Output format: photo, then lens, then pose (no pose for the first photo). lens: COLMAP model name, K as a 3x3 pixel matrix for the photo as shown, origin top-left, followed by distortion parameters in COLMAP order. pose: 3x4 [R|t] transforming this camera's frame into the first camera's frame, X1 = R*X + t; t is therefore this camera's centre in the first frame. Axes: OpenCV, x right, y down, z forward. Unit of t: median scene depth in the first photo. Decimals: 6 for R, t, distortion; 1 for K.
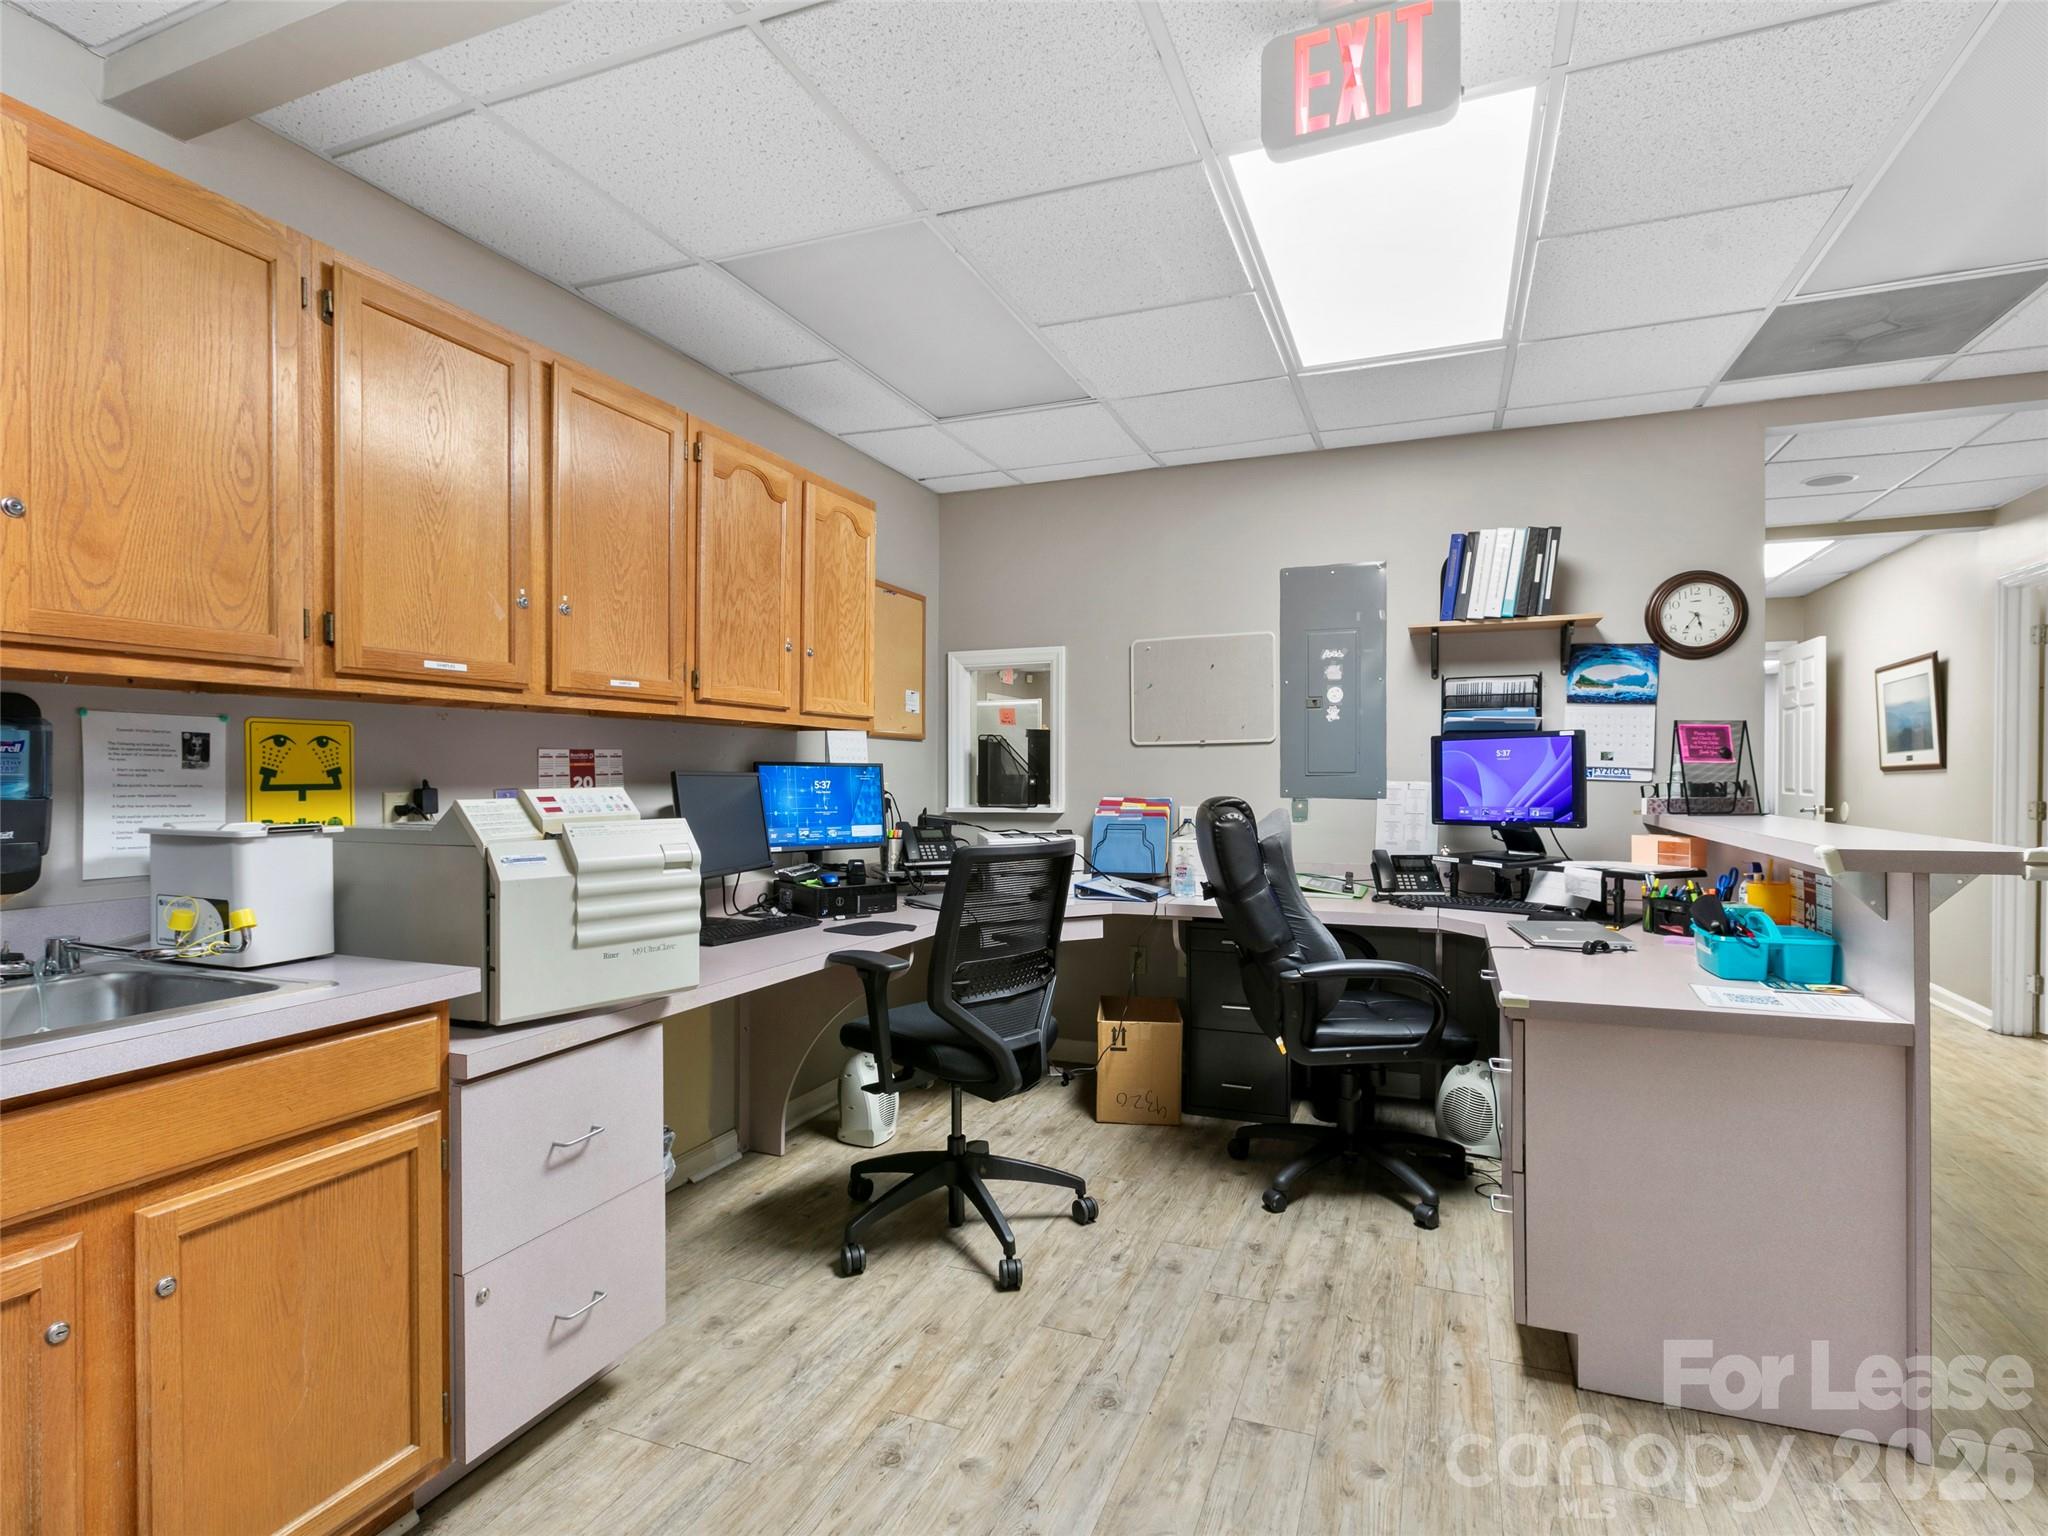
lens RADIAL K [[1054.8, 0, 1024.8], [0, 1054.8, 778.5], [0, 0, 1]] dist [0.005411, 0.002086]
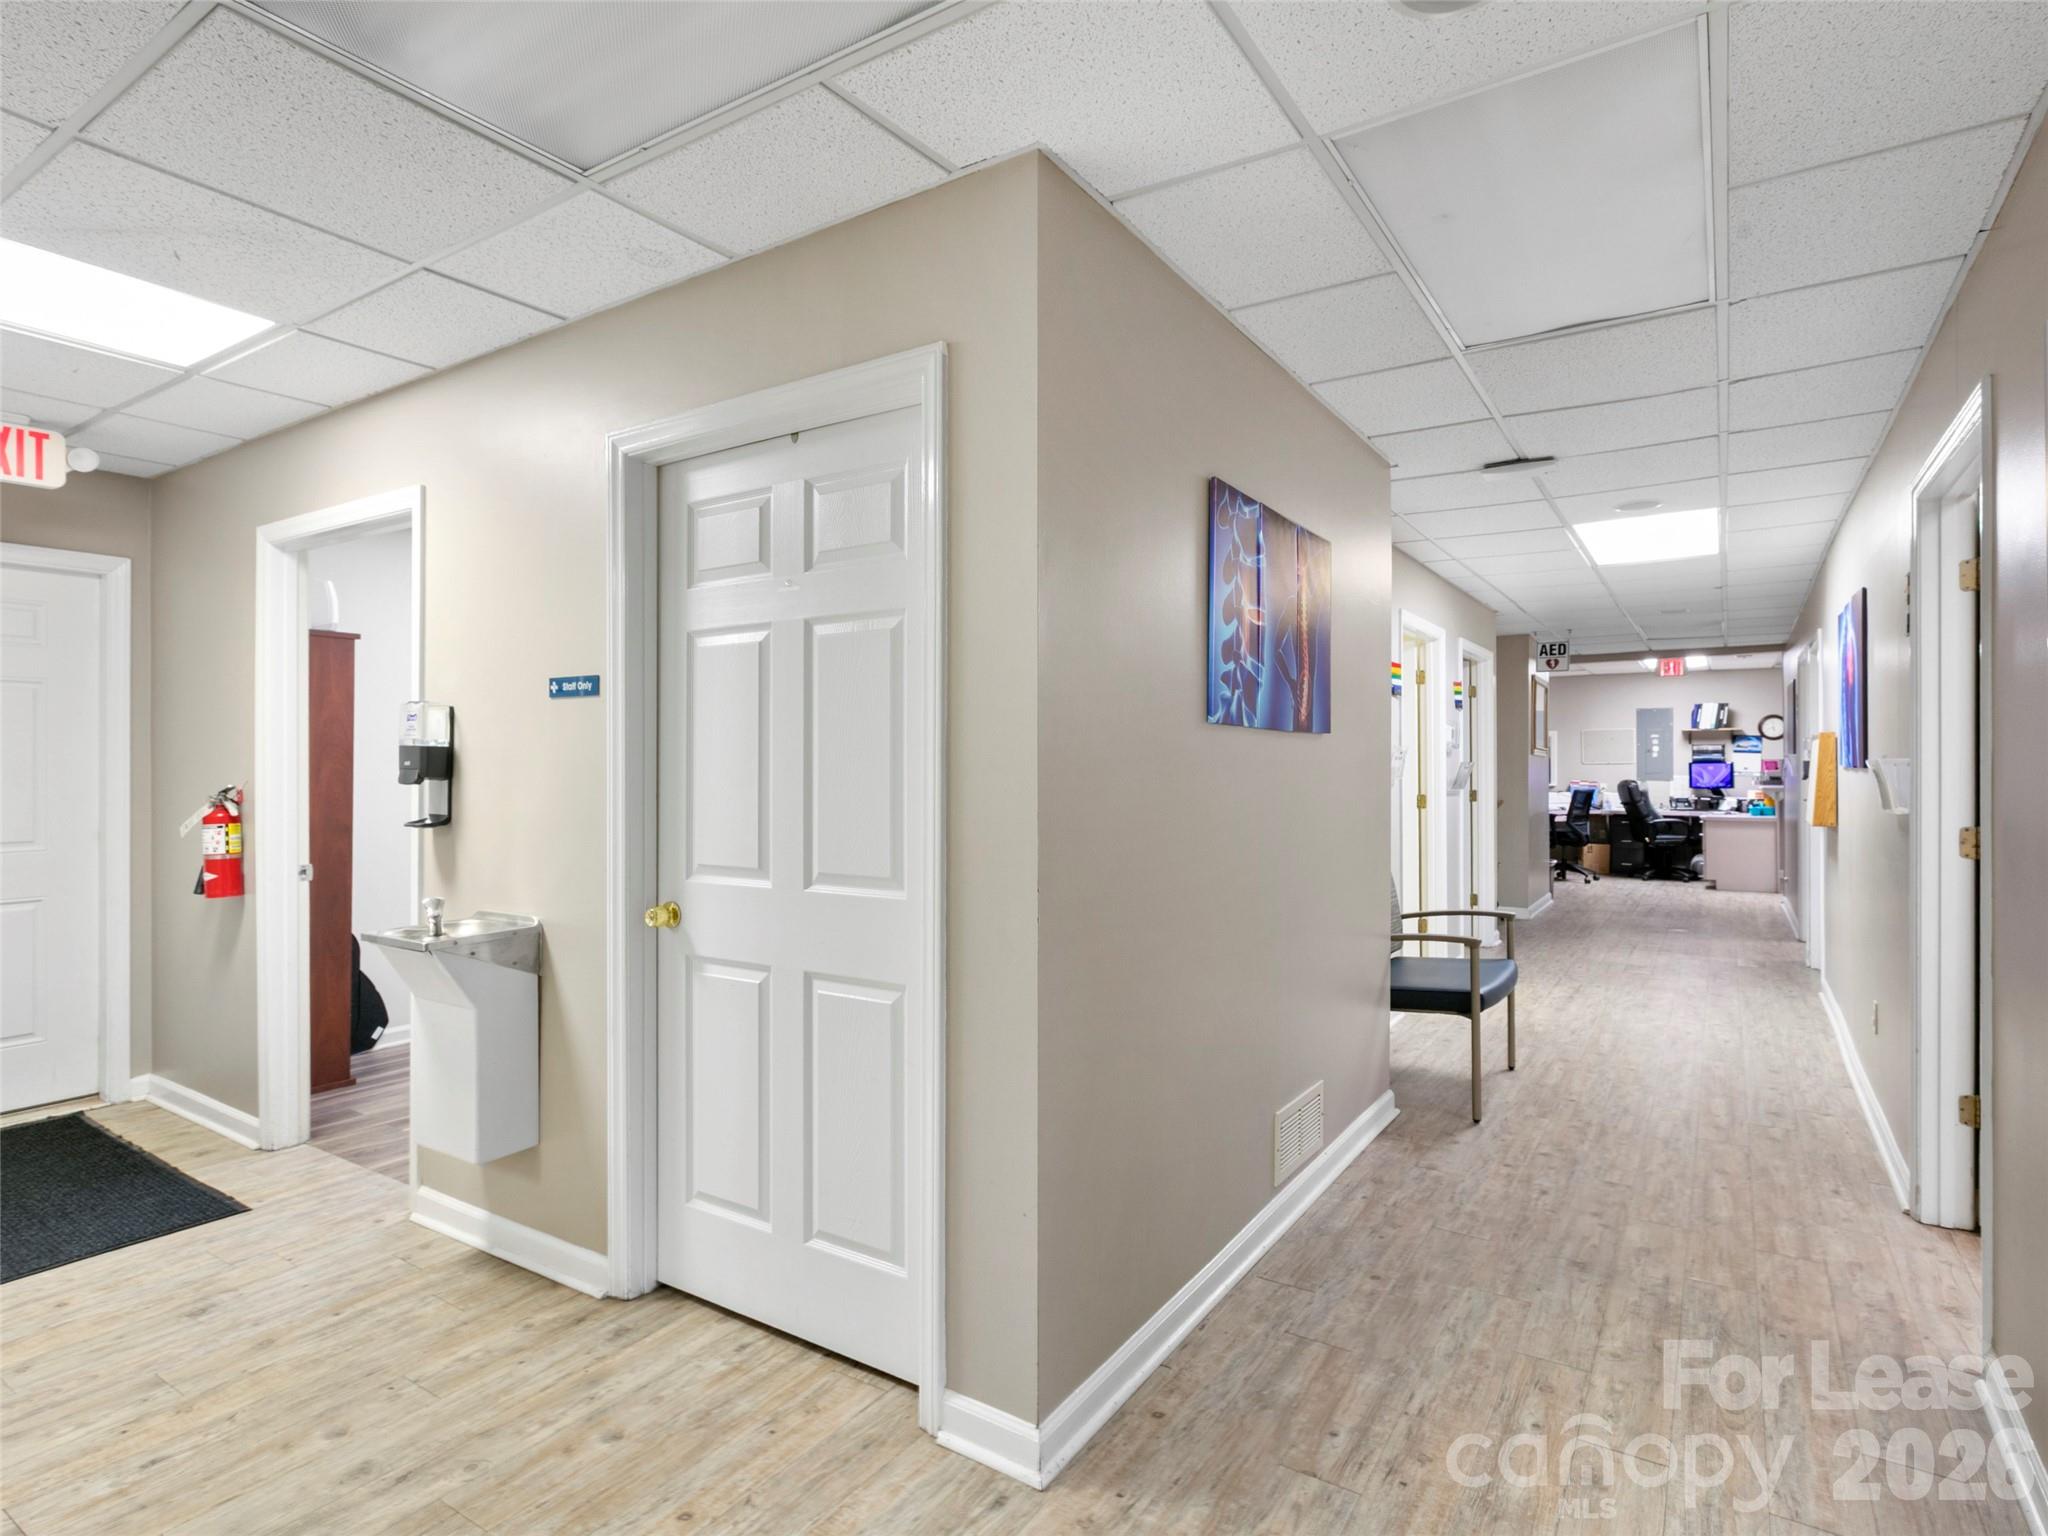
lens RADIAL K [[1054.8, 0, 1026.2], [0, 1054.8, 758.5], [0, 0, 1]] dist [0.005411, 0.002086]
pose [[0.978910, -0.002832, -0.204271, -1.029873], [0.001405, 0.999974, -0.007134, -0.031603], [0.204286, 0.006696, 0.978888, -2.829497]]
